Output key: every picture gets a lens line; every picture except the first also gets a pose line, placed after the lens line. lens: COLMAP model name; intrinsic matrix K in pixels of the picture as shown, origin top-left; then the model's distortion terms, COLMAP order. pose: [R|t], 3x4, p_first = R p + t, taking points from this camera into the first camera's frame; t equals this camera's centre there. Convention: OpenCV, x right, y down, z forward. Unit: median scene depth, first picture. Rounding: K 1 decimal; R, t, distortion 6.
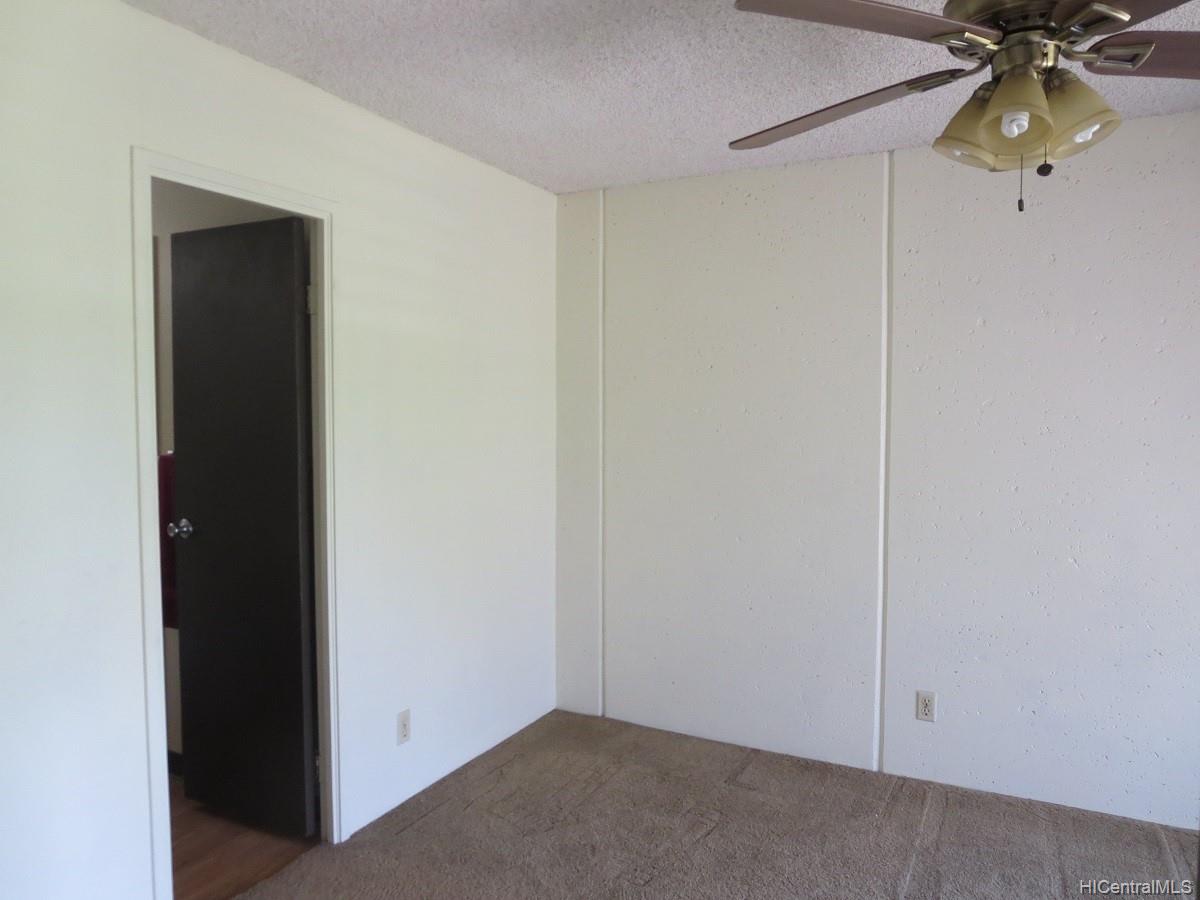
lens RADIAL K [[829.2, 0, 600.0], [0, 829.2, 450.0], [0, 0, 1]] dist [-0.019189, 0.005144]
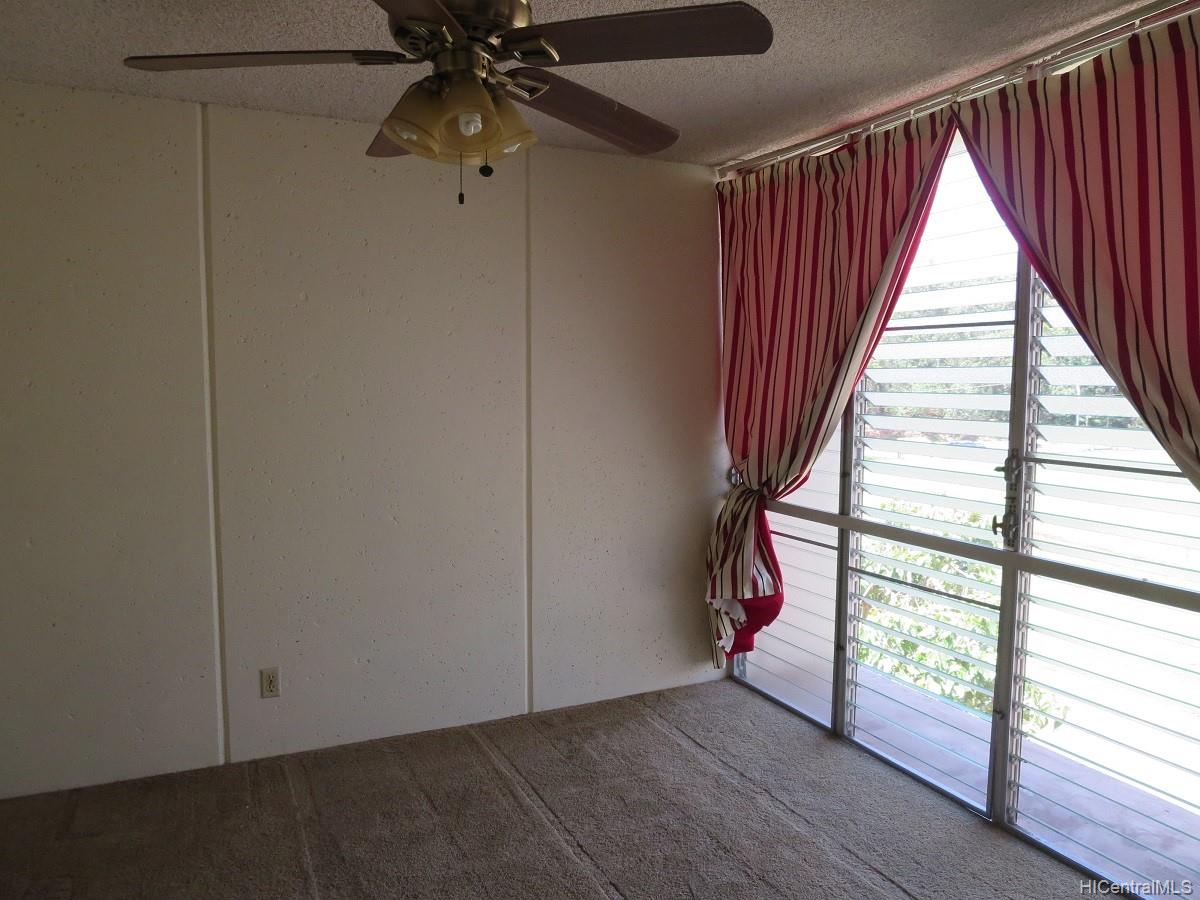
lens RADIAL K [[829.2, 0, 600.0], [0, 829.2, 450.0], [0, 0, 1]] dist [-0.019189, 0.005144]
pose [[0.629864, -0.060328, 0.774359, -0.111828], [0.033908, 0.998164, 0.050183, -0.005150], [-0.775965, -0.005351, 0.630753, 0.071752]]
